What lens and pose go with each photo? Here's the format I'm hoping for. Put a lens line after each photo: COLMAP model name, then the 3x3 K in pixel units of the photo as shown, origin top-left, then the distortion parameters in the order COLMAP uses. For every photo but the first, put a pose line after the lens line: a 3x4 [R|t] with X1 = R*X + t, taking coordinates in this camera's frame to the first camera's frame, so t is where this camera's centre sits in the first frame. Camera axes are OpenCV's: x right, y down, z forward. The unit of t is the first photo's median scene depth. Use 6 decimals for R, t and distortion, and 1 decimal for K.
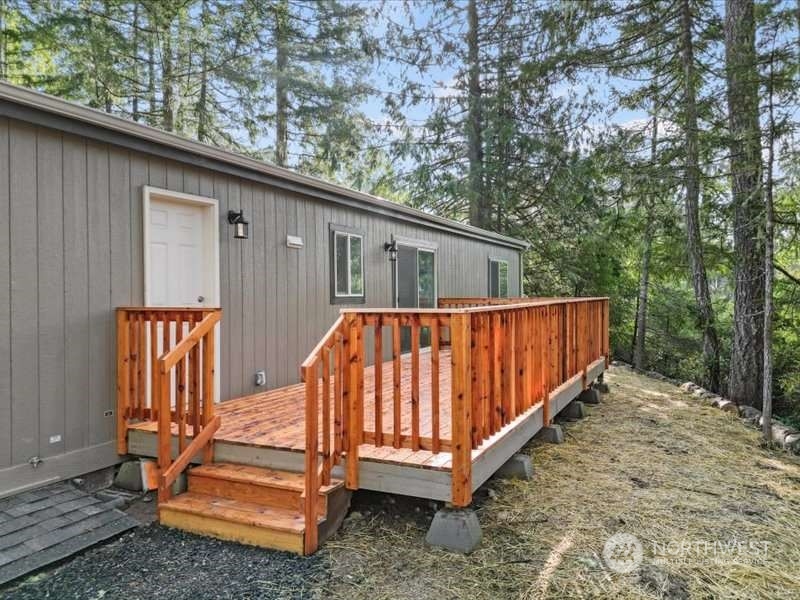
lens RADIAL K [[575.6, 0, 381.0], [0, 575.6, 297.5], [0, 0, 1]] dist [0.005593, 0.005316]
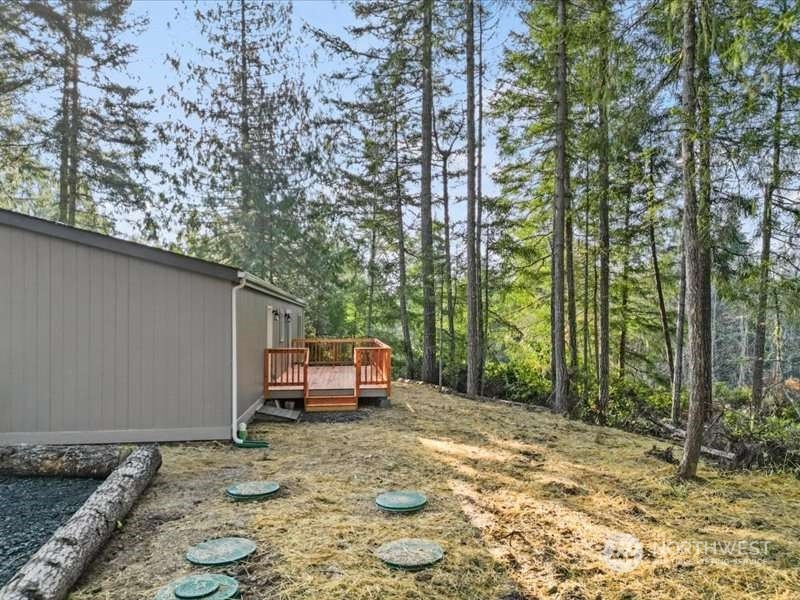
lens RADIAL K [[575.6, 0, 381.0], [0, 575.6, 297.5], [0, 0, 1]] dist [0.005593, 0.005316]
pose [[0.863201, 0.029005, 0.504027, -1.347007], [-0.000456, 0.998393, -0.056674, -0.071594], [-0.504861, 0.048692, 0.861826, -1.700505]]
